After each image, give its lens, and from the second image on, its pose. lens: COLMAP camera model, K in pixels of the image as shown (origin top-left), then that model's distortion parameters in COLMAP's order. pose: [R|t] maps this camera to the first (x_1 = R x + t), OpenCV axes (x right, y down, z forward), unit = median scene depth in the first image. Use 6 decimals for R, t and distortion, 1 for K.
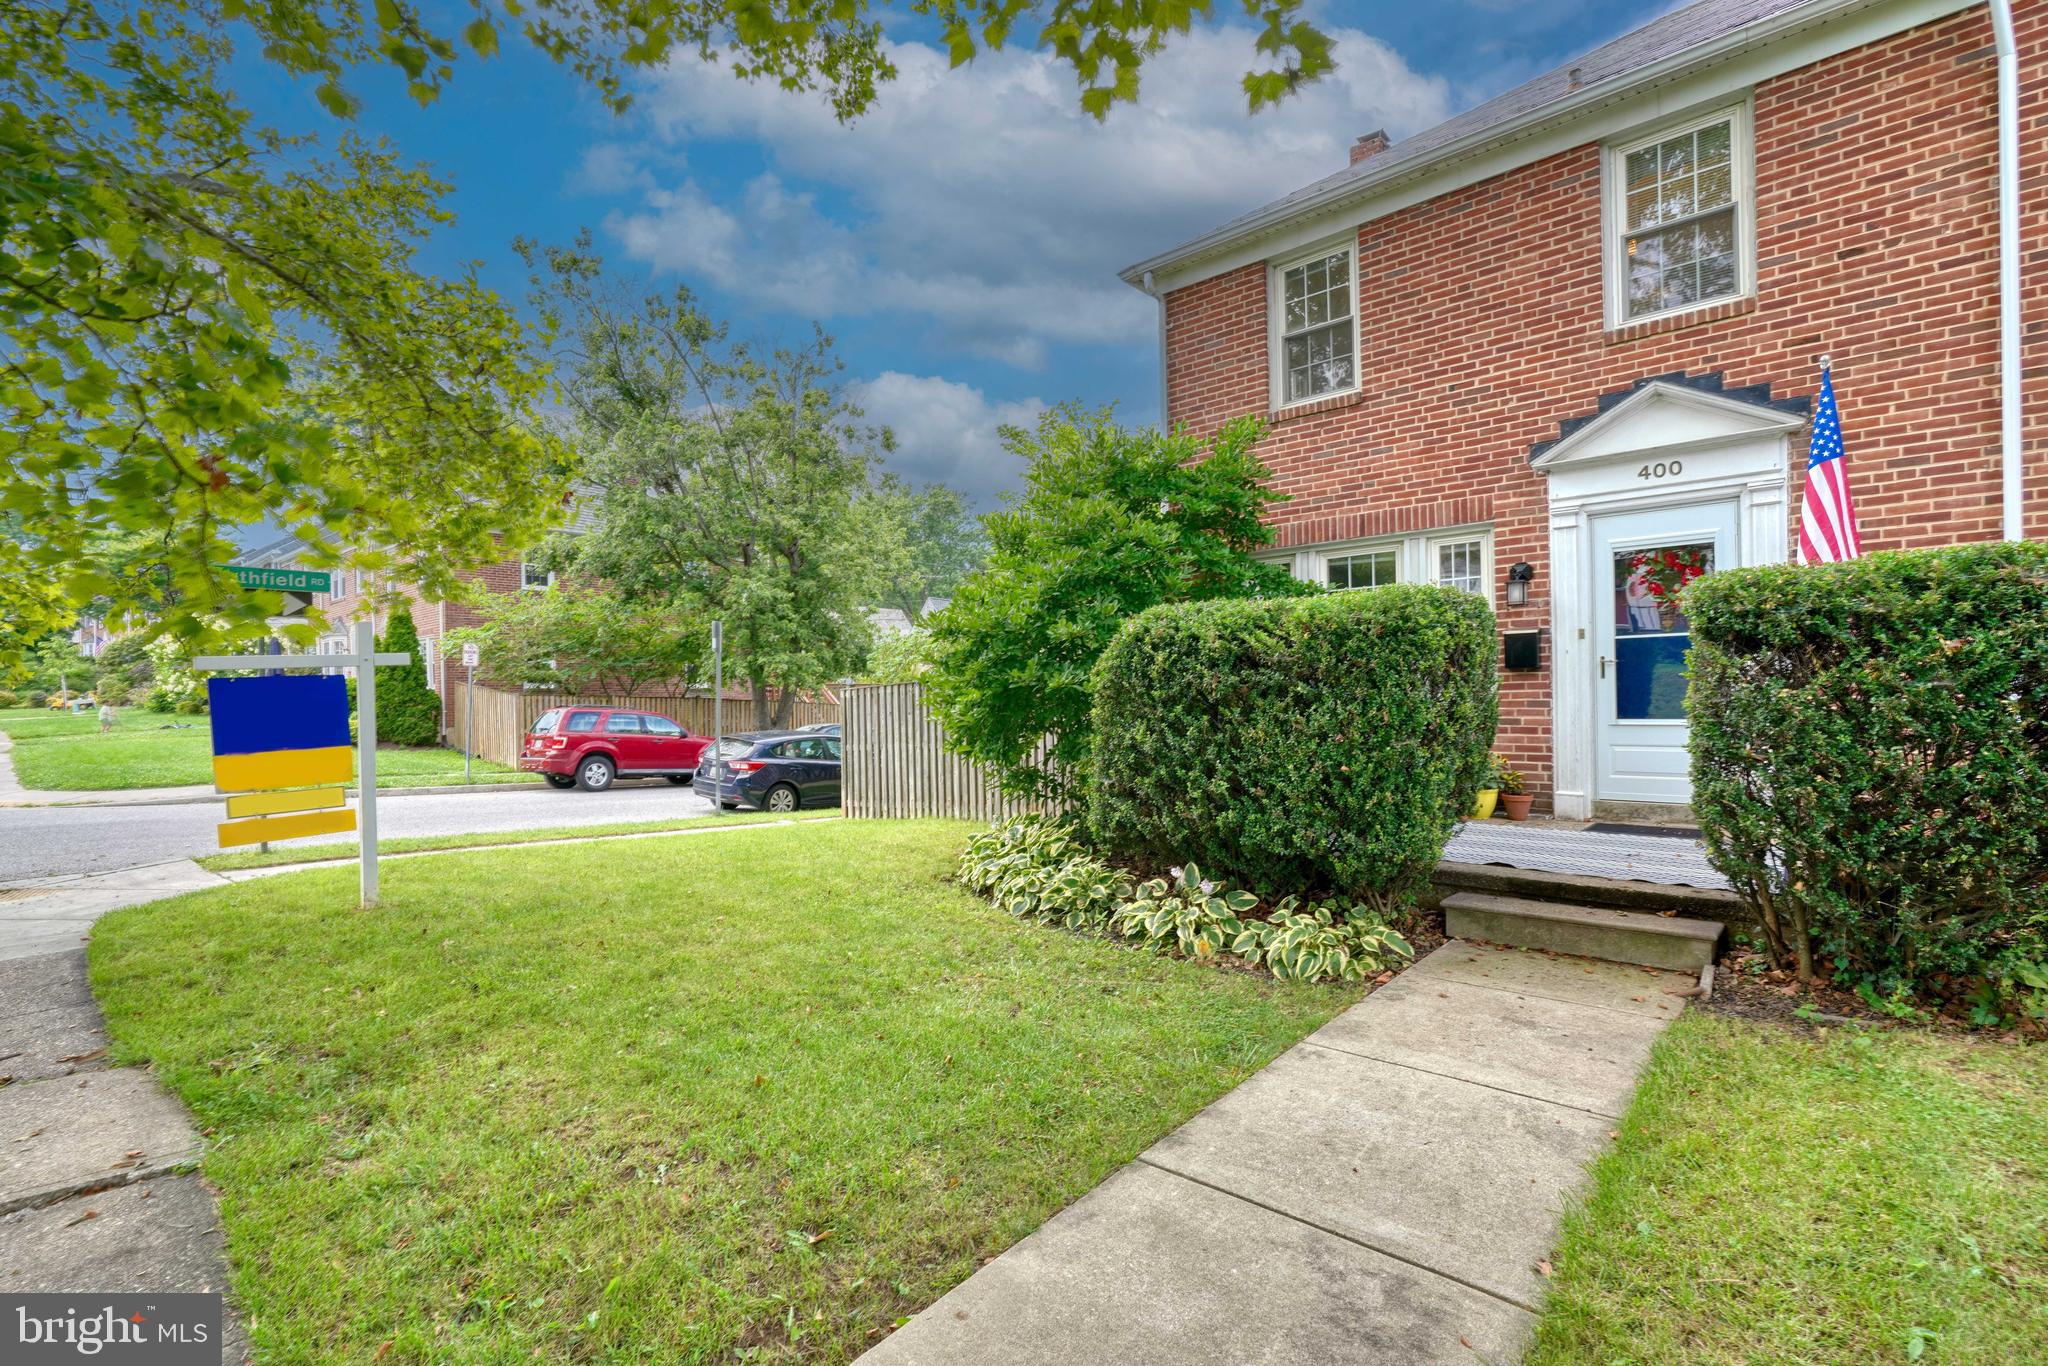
lens RADIAL K [[960.8, 0, 1024.0], [0, 960.8, 683.0], [0, 0, 1]] dist [0.013834, 0.000426]
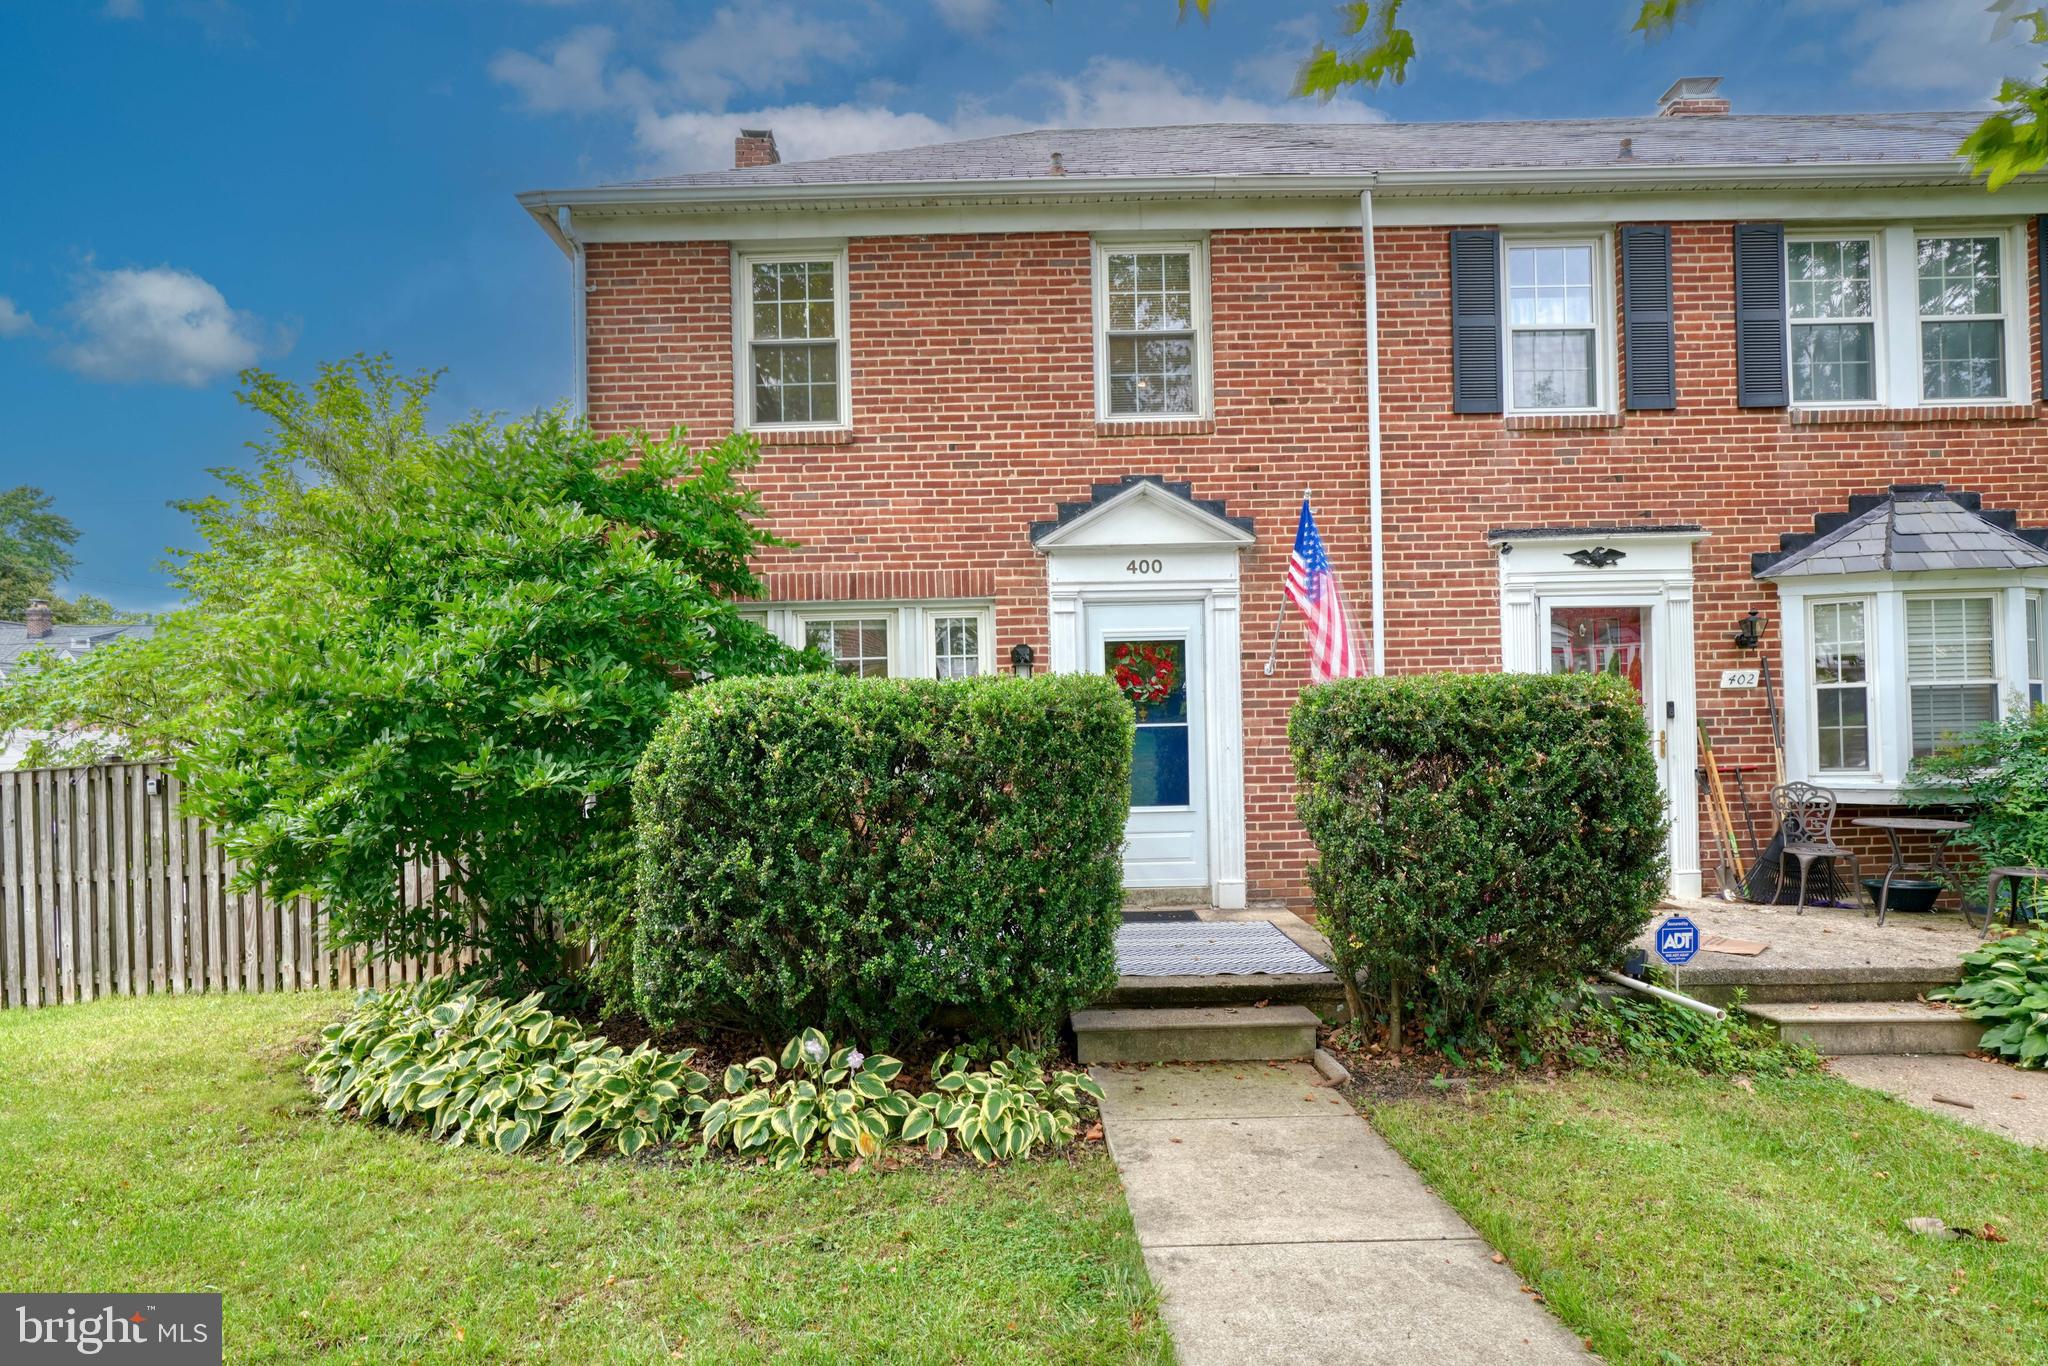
lens RADIAL K [[1100.0, 0, 1023.9], [0, 1100.0, 731.8], [0, 0, 1]] dist [-0.003150, 0.000621]
pose [[0.743960, 0.012289, 0.668112, -0.211103], [-0.003060, 0.999883, -0.014984, -0.023112], [-0.668218, 0.009103, 0.743910, 0.197214]]
